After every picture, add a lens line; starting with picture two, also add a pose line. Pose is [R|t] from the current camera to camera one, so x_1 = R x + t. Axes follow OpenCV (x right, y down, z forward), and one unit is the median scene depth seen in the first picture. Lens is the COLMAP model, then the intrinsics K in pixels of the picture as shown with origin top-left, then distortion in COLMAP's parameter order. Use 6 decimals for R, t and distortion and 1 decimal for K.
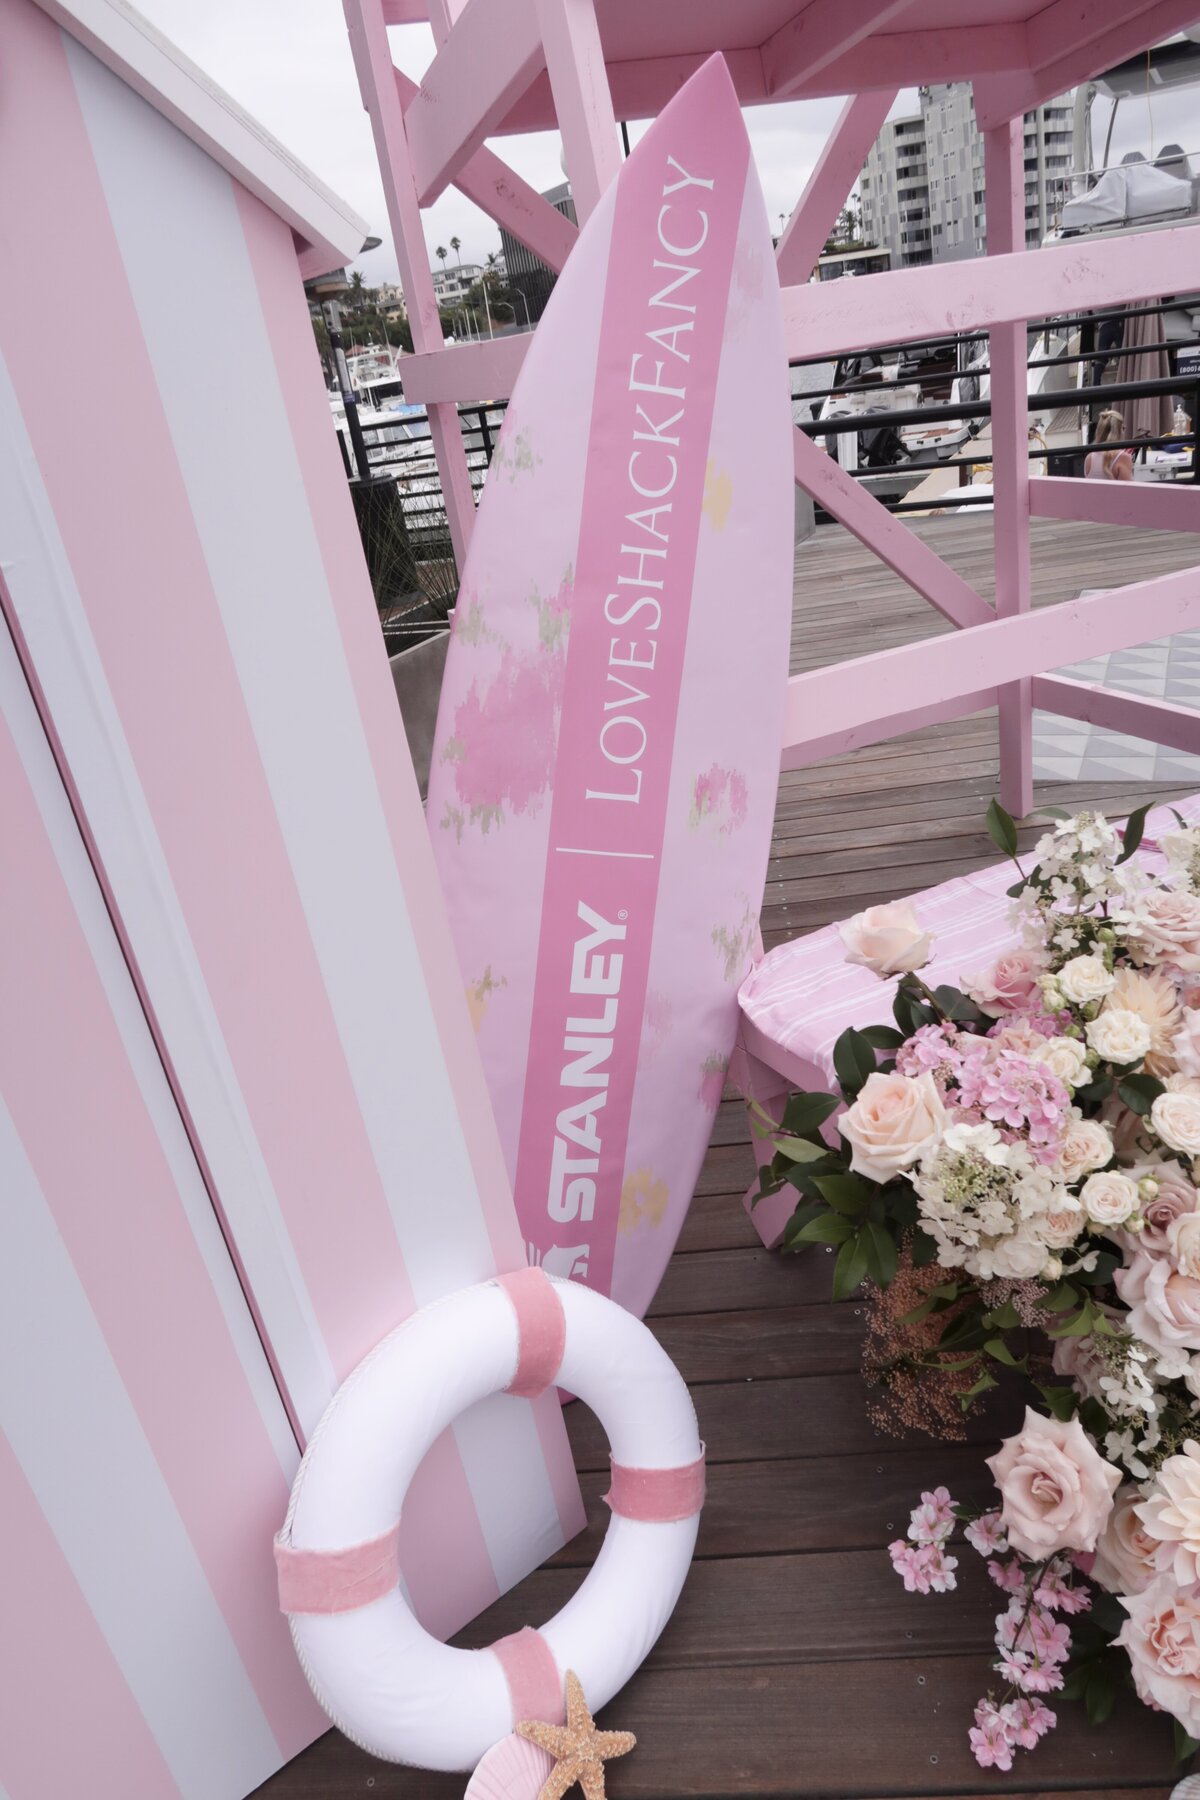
lens RADIAL K [[1245.2, 0, 602.3], [0, 1245.2, 886.6], [0, 0, 1]] dist [-0.018962, -0.002925]
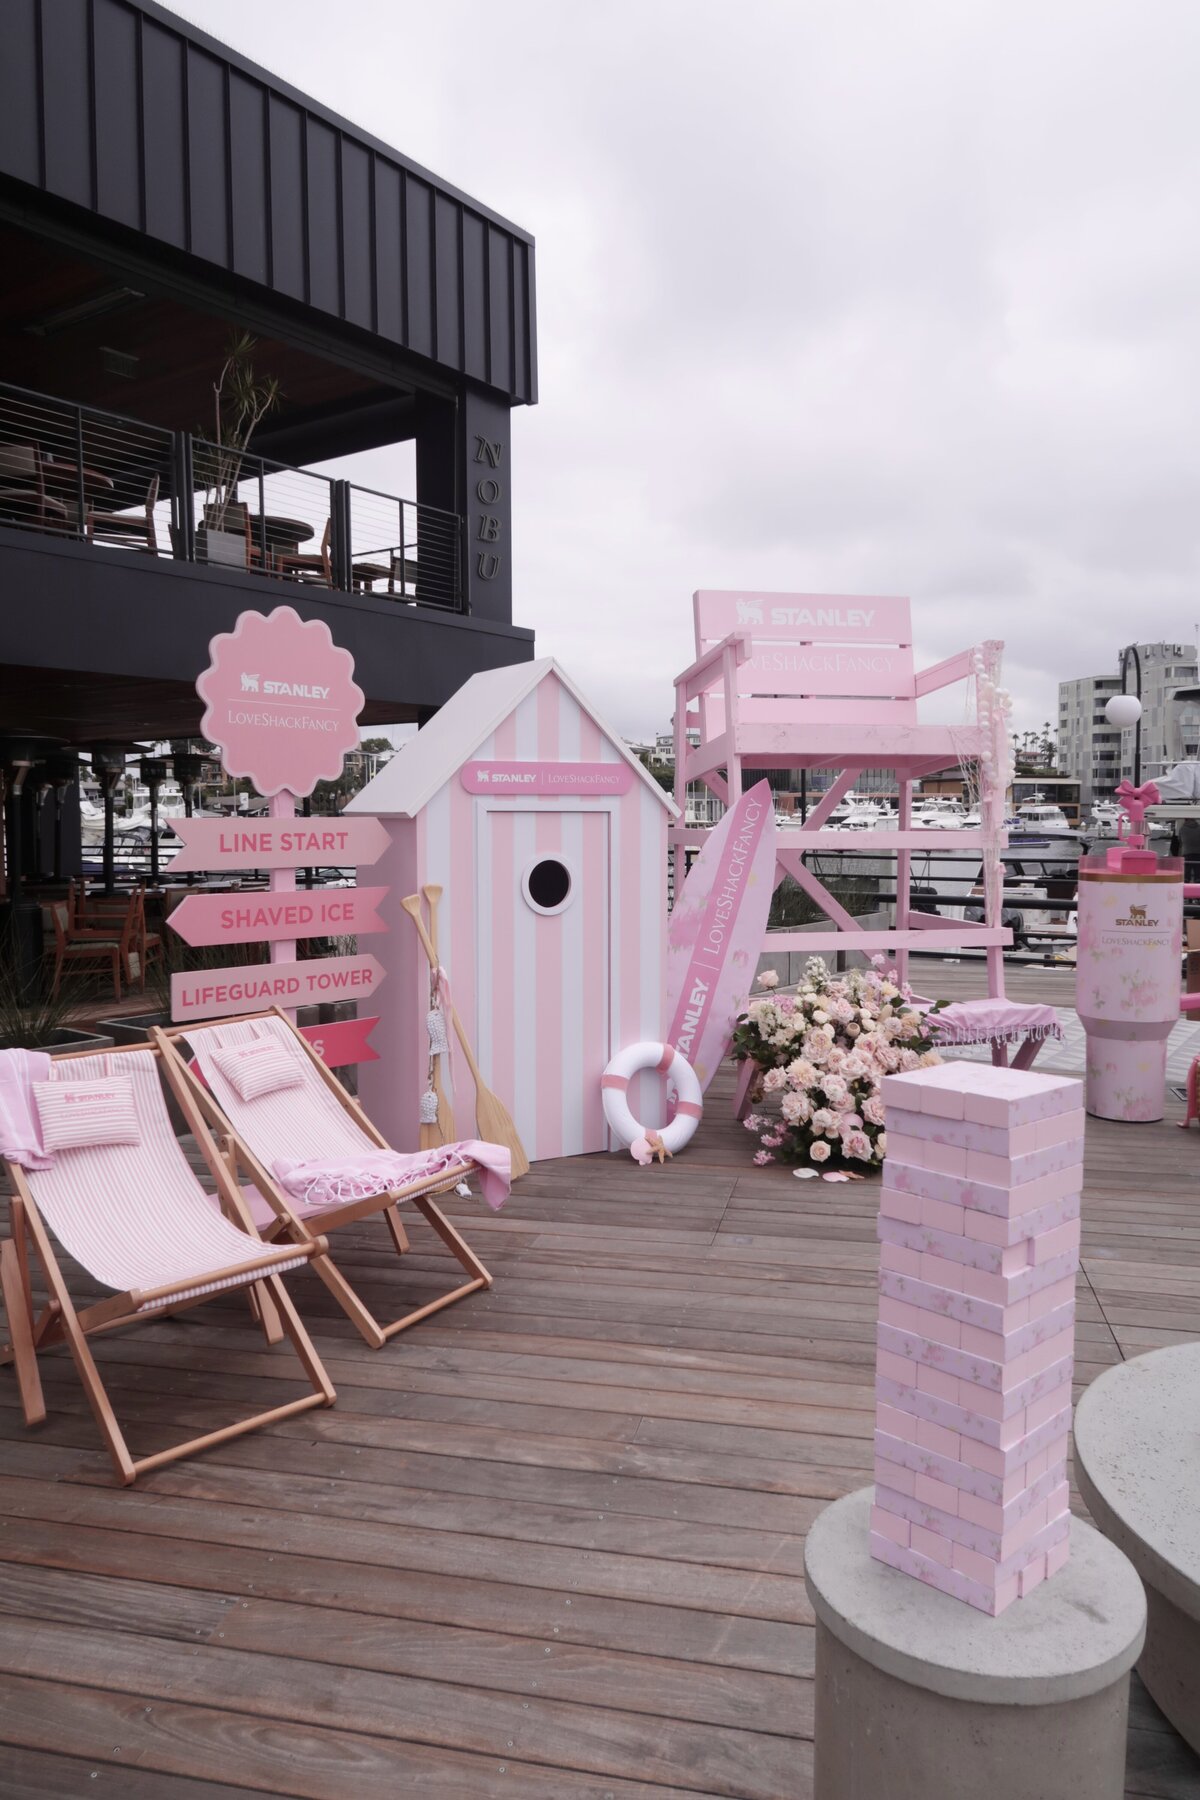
lens RADIAL K [[1240.4, 0, 606.5], [0, 1240.4, 868.4], [0, 0, 1]] dist [-0.026634, -0.001134]
pose [[0.974934, 0.163869, -0.150502, 0.213150], [-0.206313, 0.919072, -0.335770, 0.968595], [0.083300, 0.358404, 0.929843, -2.440996]]
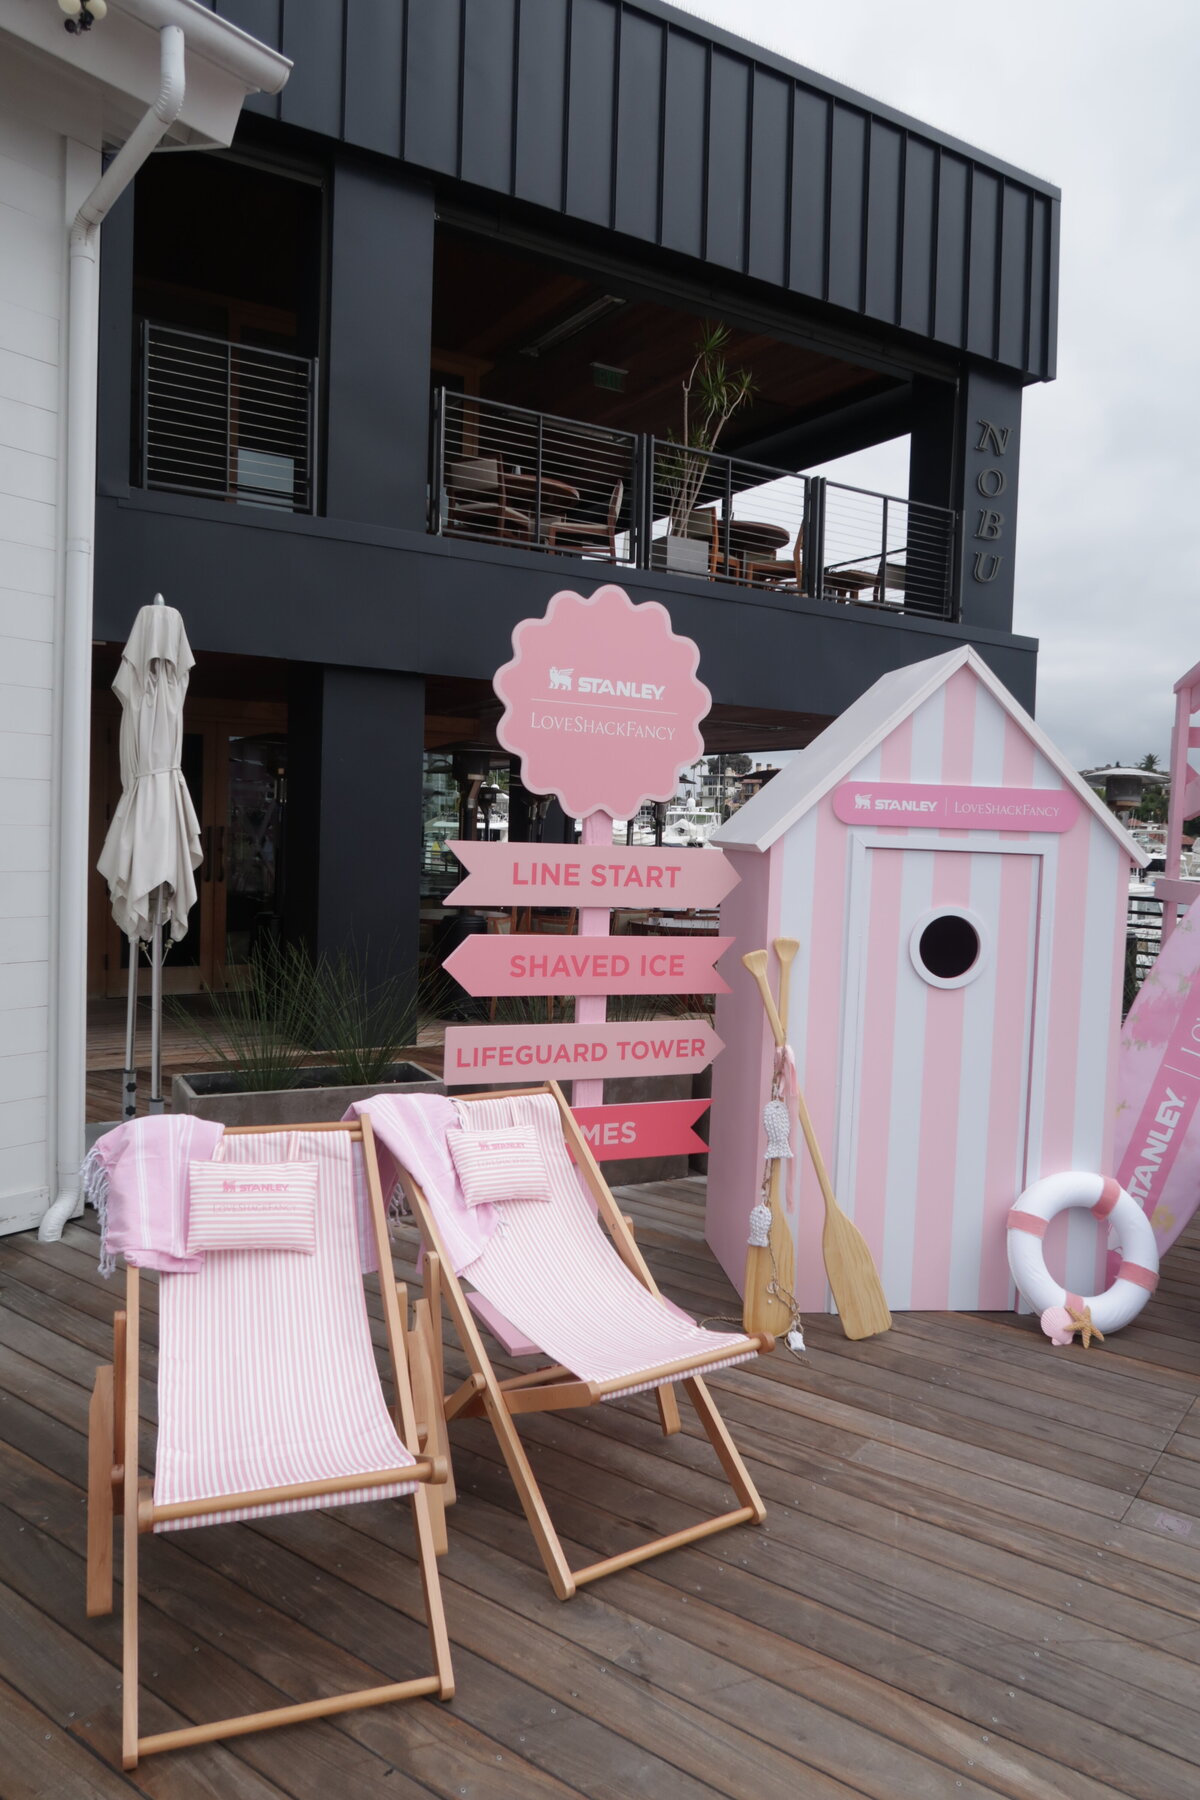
lens RADIAL K [[1242.4, 0, 612.0], [0, 1242.4, 874.2], [0, 0, 1]] dist [-0.019175, 0.002196]
pose [[0.821890, 0.209628, -0.529672, 0.301681], [-0.376077, 0.898066, -0.228131, 0.636627], [0.427858, 0.386696, 0.816948, -1.781902]]
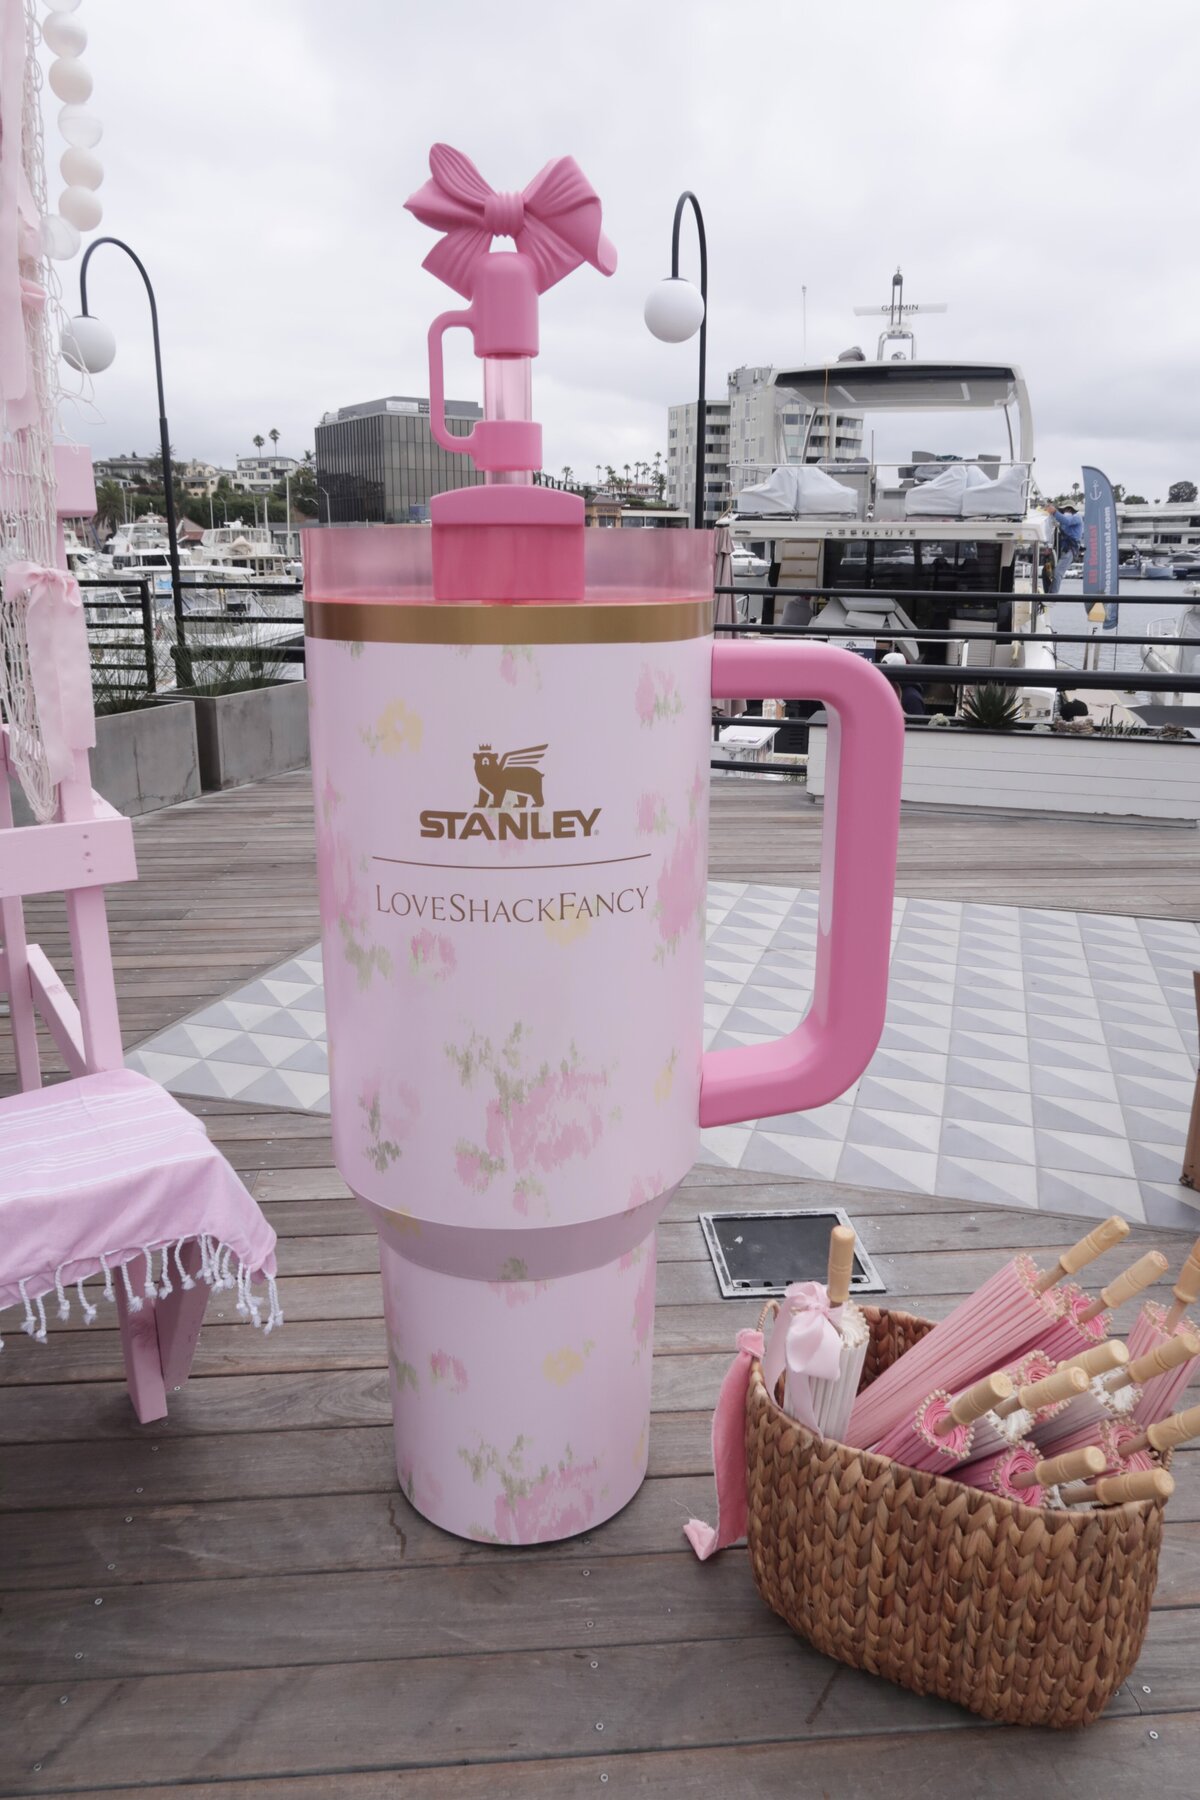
lens RADIAL K [[1296.6, 0, 612.3], [0, 1296.6, 897.1], [0, 0, 1]] dist [-0.026608, -0.002407]
pose [[0.976231, 0.118310, 0.181594, 1.095159], [-0.086807, 0.981164, -0.172572, -0.190228], [-0.198591, 0.152706, 0.968113, 0.181816]]
